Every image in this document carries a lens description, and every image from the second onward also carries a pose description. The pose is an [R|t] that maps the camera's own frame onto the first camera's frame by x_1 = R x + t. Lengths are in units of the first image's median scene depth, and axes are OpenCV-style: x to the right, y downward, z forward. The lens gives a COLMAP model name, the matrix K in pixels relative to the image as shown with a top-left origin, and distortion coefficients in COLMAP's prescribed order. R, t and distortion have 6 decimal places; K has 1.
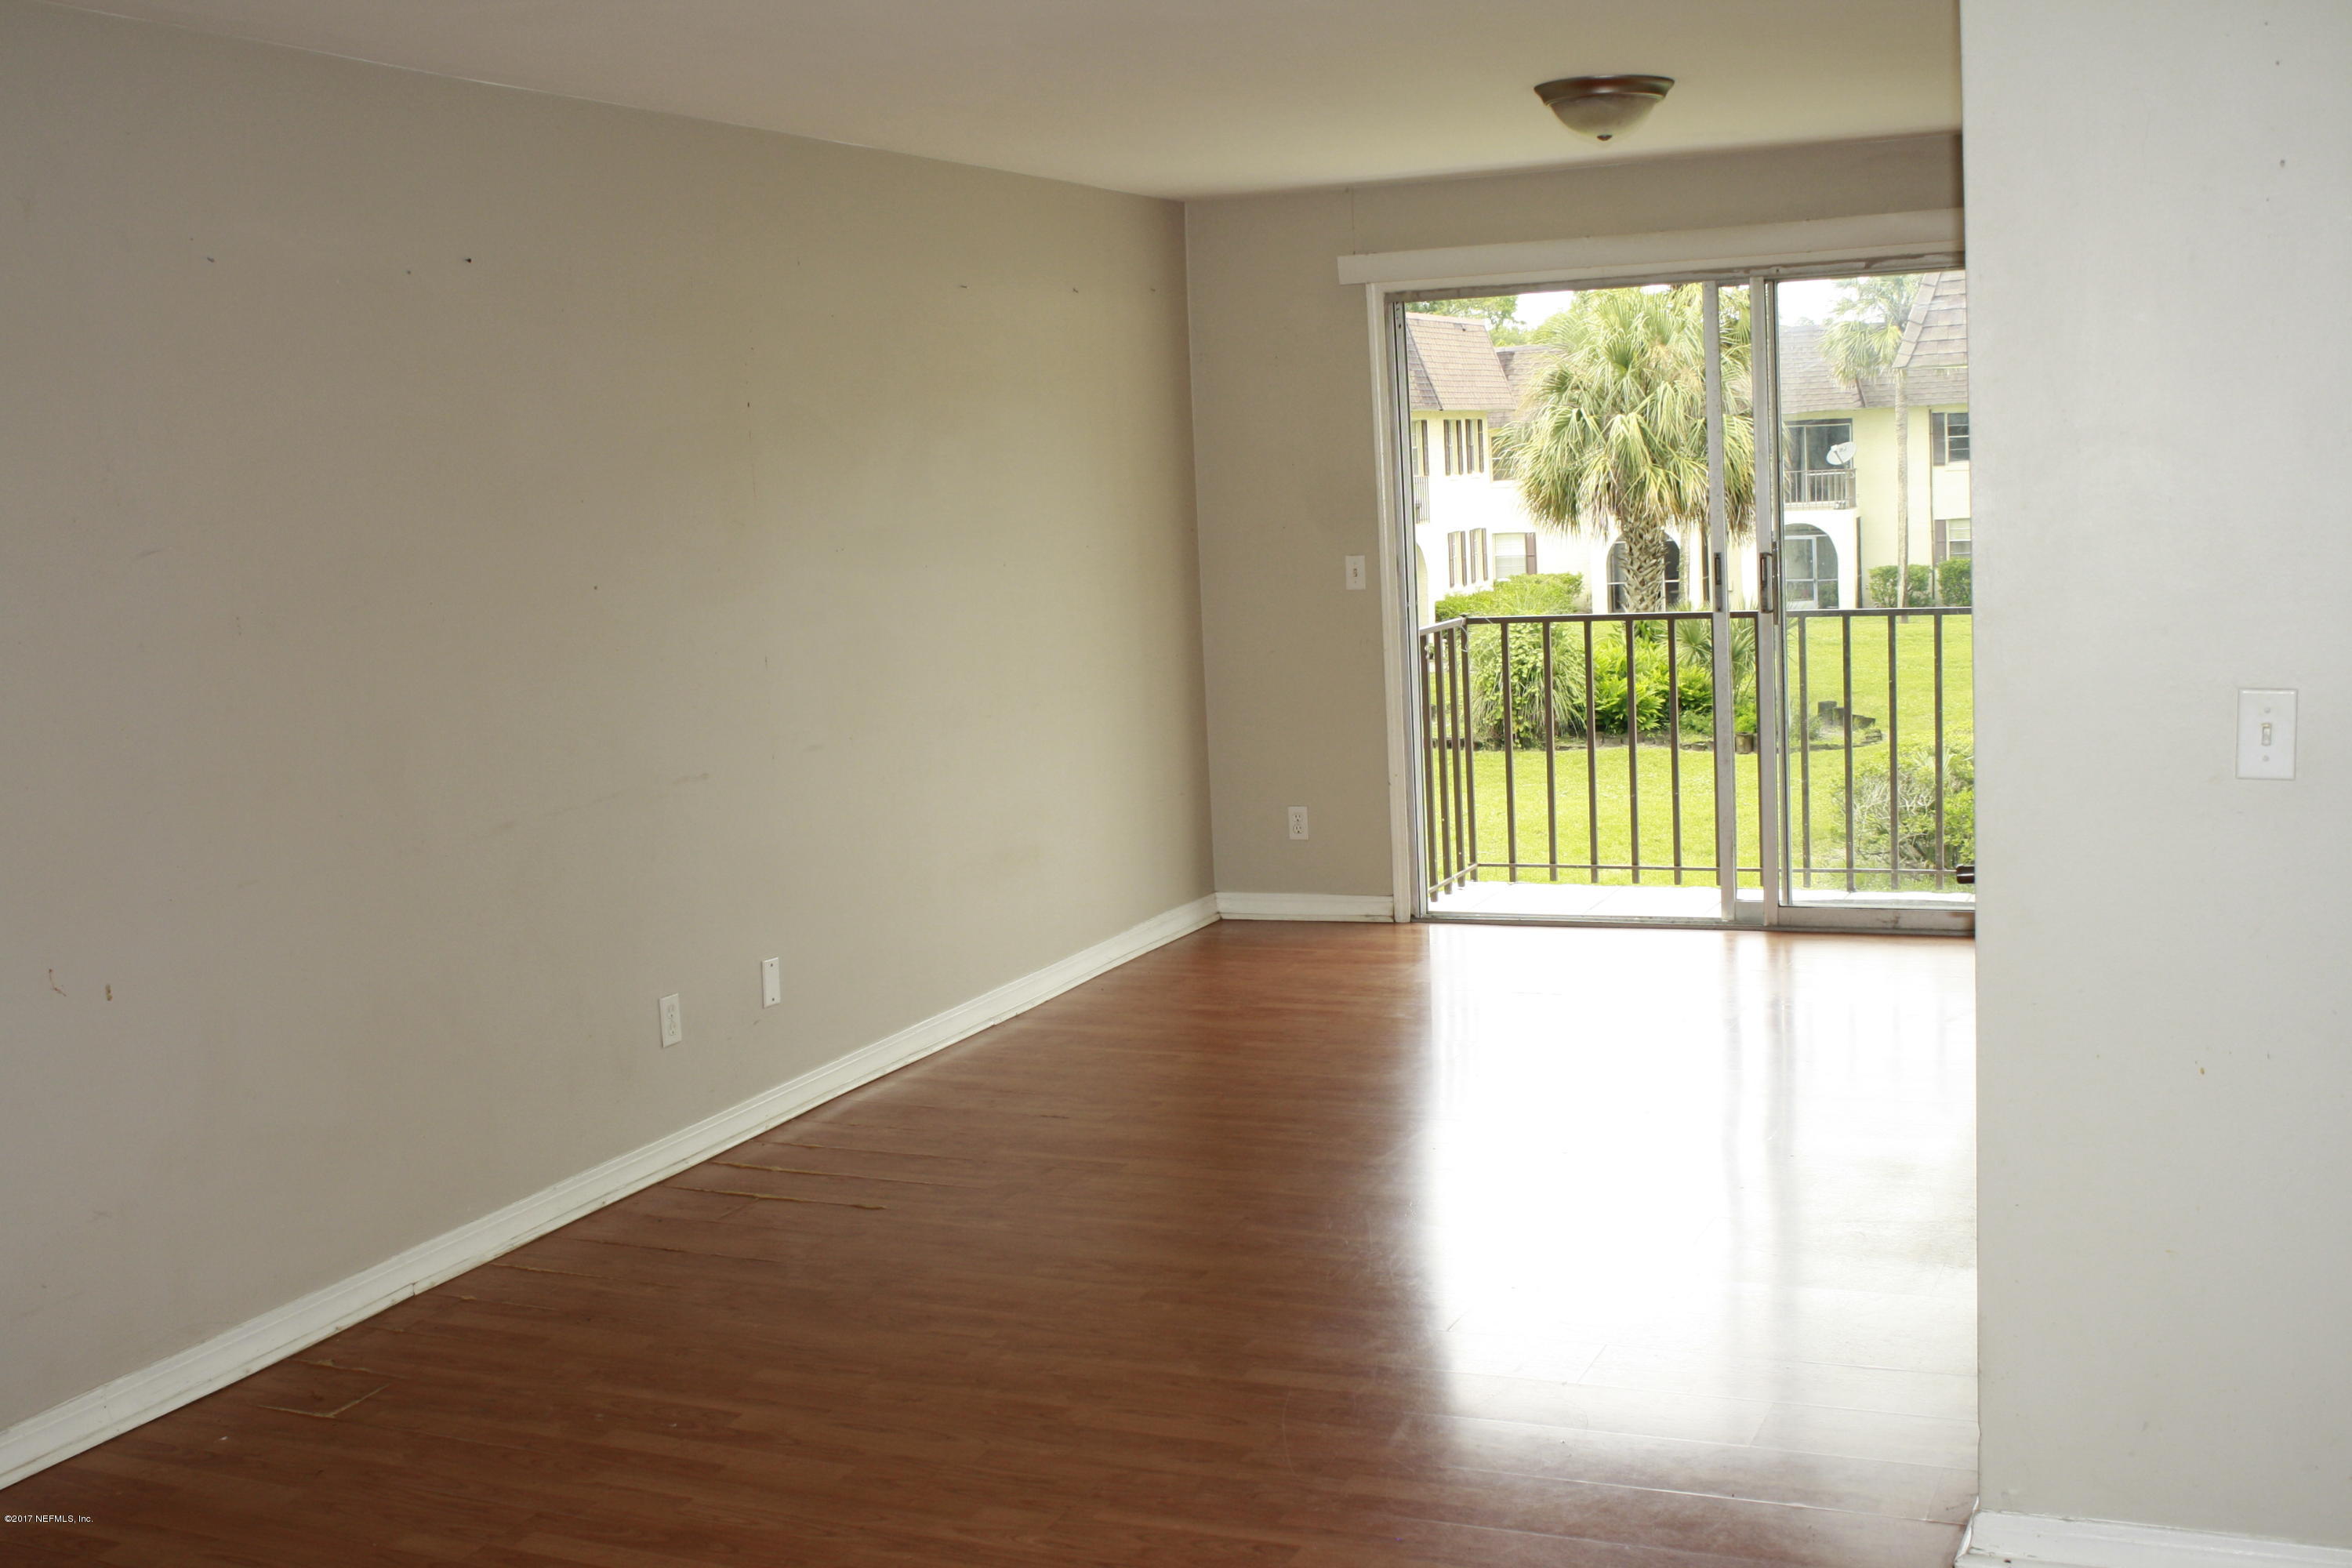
lens RADIAL K [[2519.0, 0, 1179.8], [0, 2519.0, 773.6], [0, 0, 1]] dist [-0.103092, 0.000000]
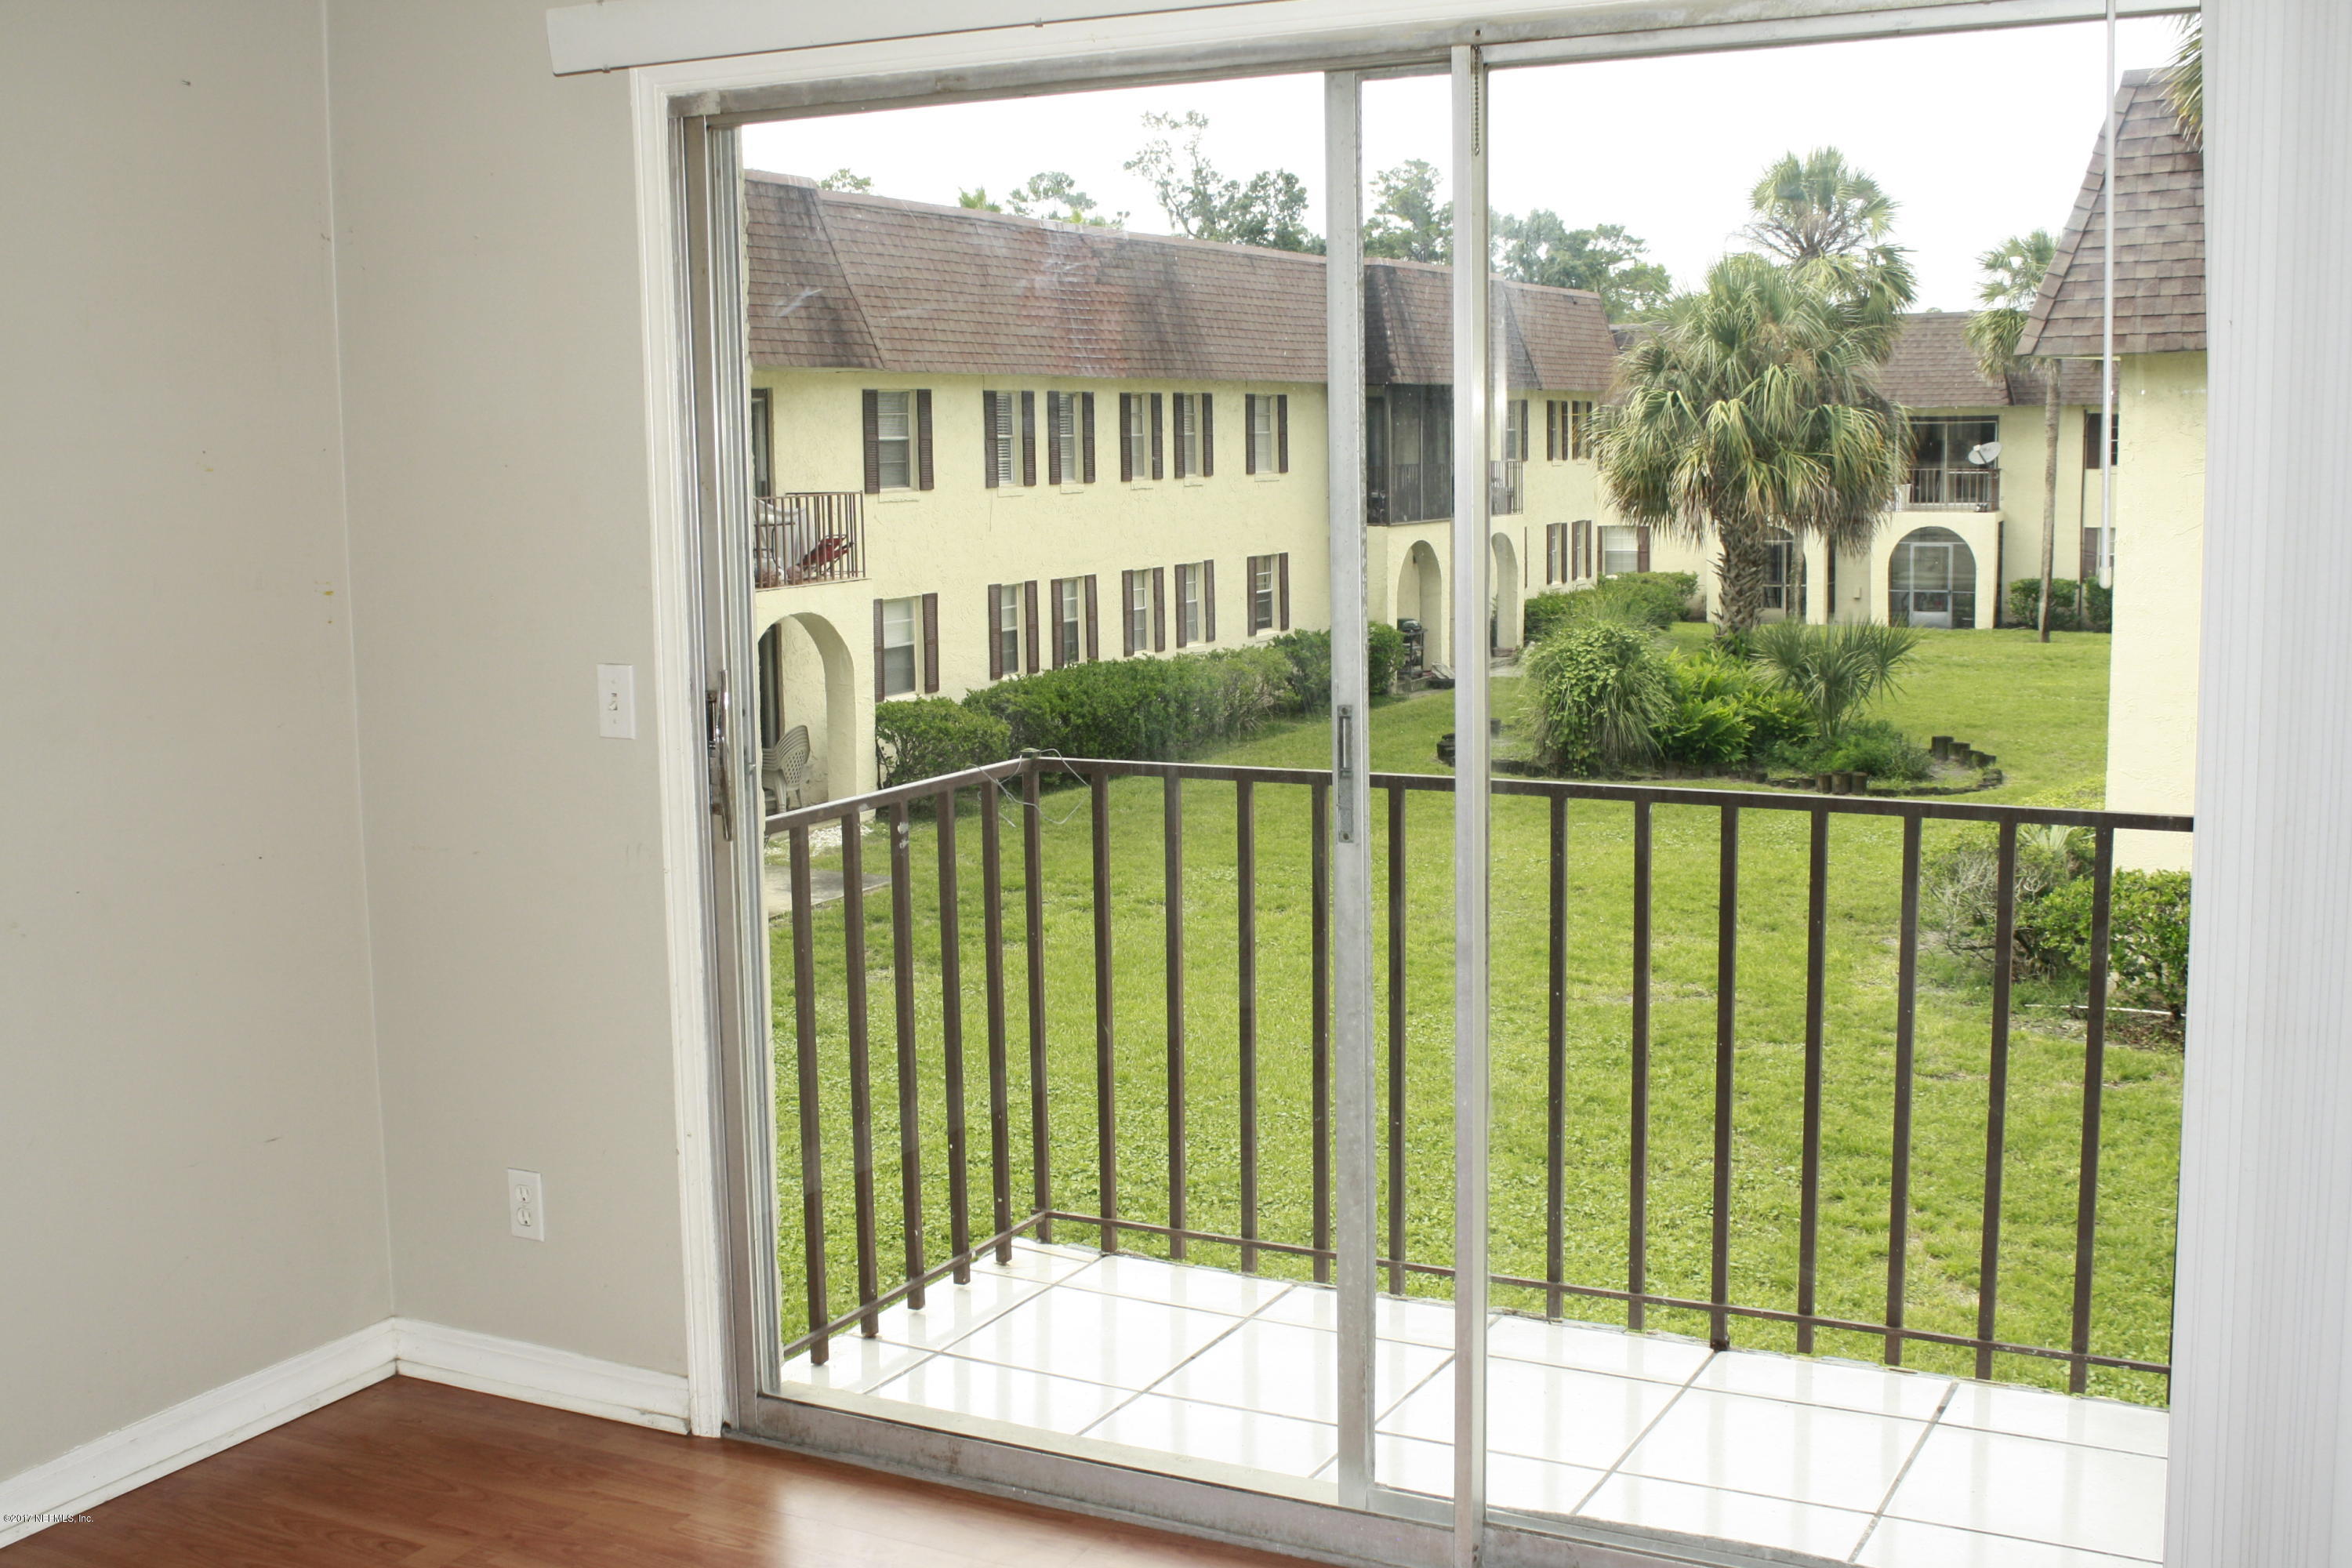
lens RADIAL K [[2519.0, 0, 1189.1], [0, 2519.0, 802.1], [0, 0, 1]] dist [-0.103092, 0.000000]
pose [[0.997744, 0.043067, -0.051496, 0.039199], [-0.041881, 0.998837, 0.023898, -0.014916], [0.052465, -0.021688, 0.998387, 0.106441]]
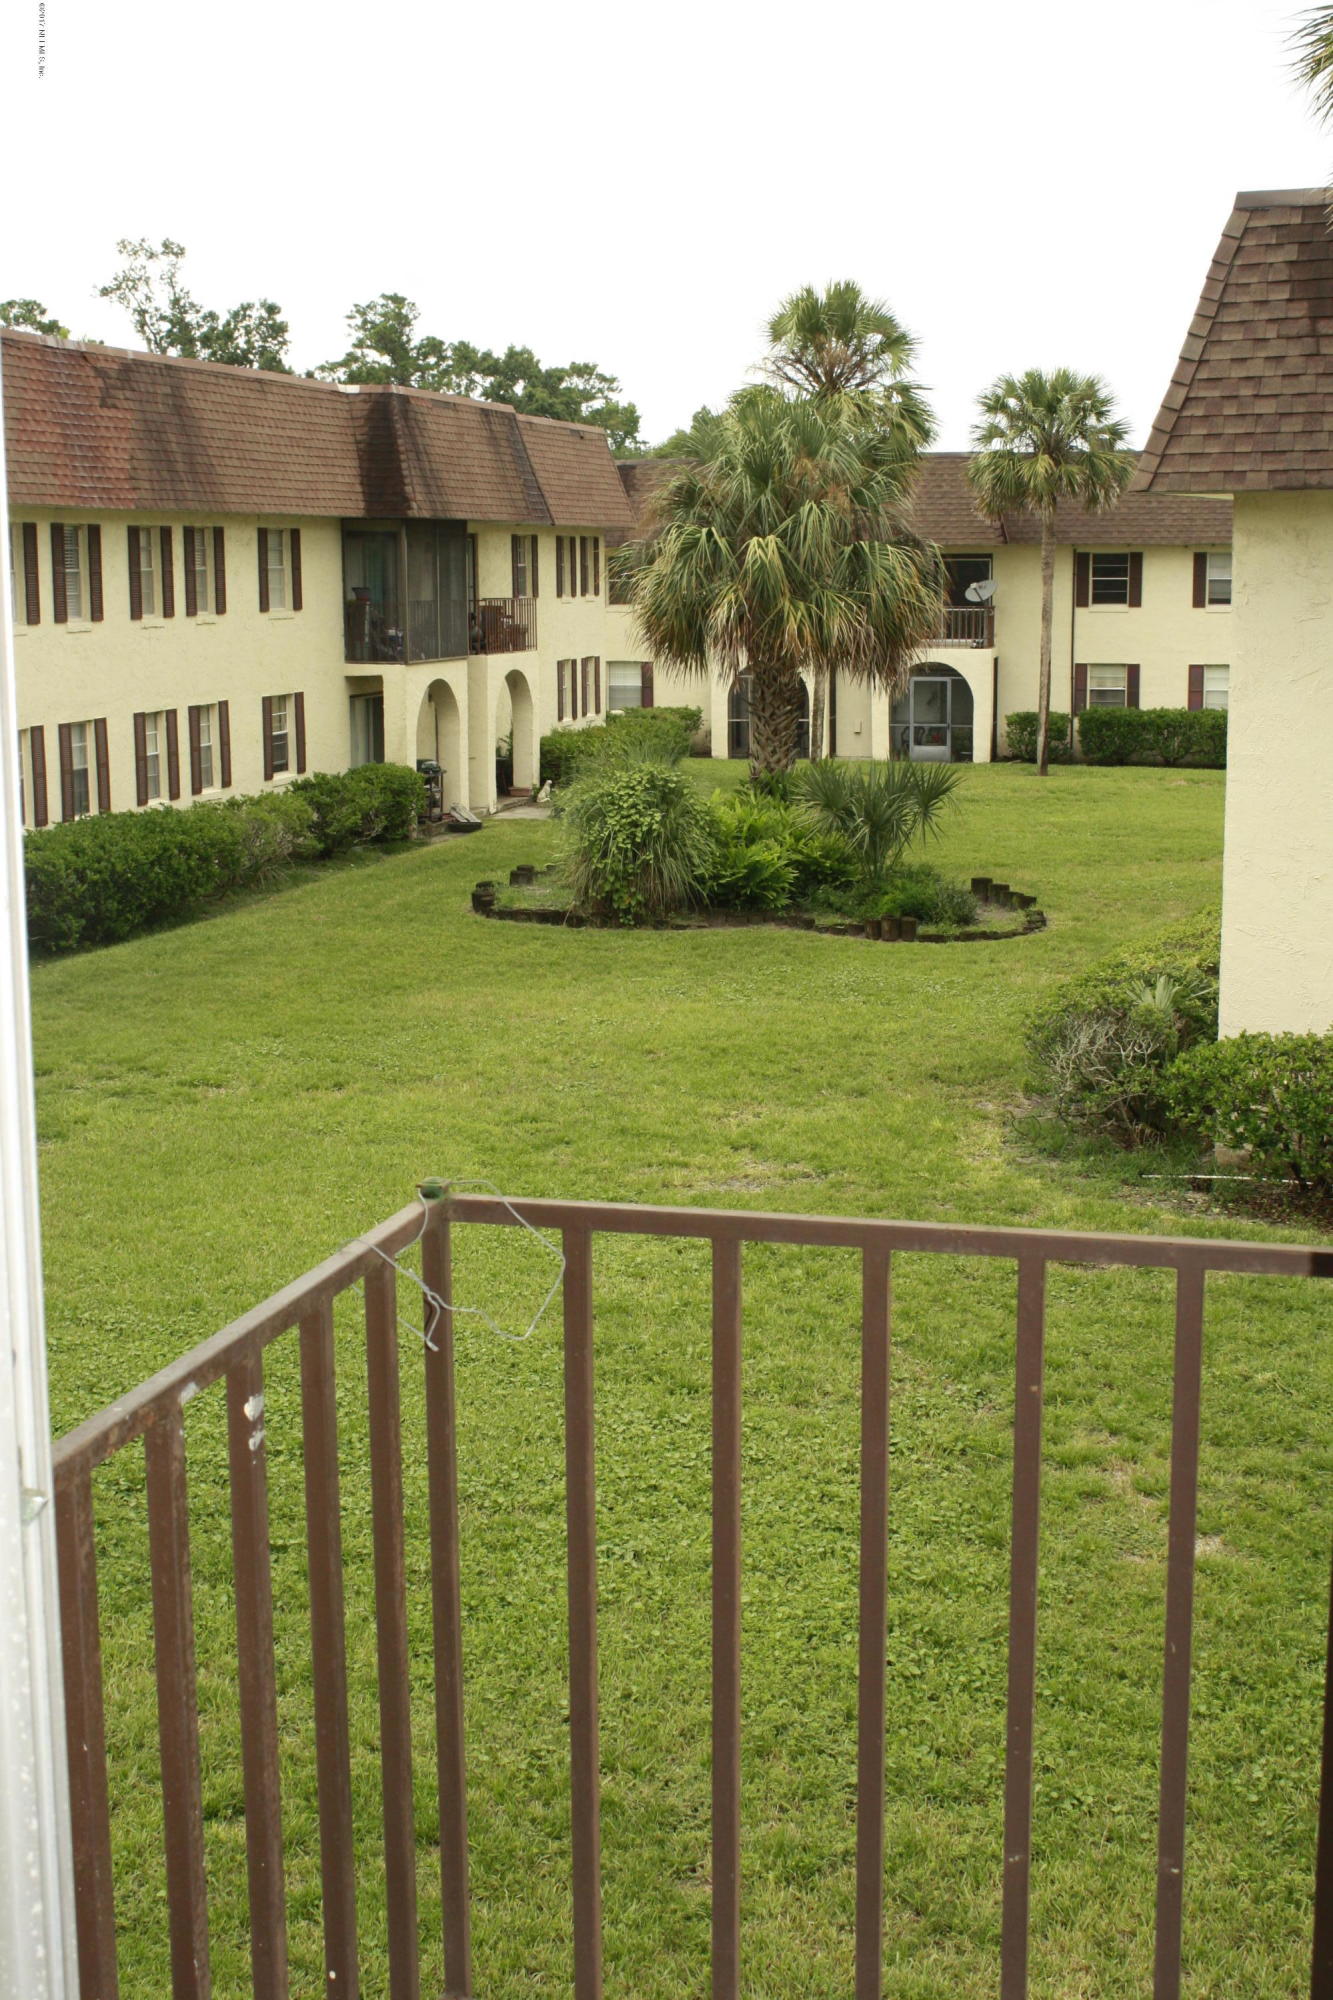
lens RADIAL K [[2444.0, 0, 676.7], [0, 2444.0, 1001.1], [0, 0, 1]] dist [-0.085981, 0.000000]
pose [[0.987888, 0.019027, 0.153996, 0.021982], [-0.026611, 0.998524, 0.047343, -0.022175], [-0.152868, -0.050867, 0.986937, 0.164441]]
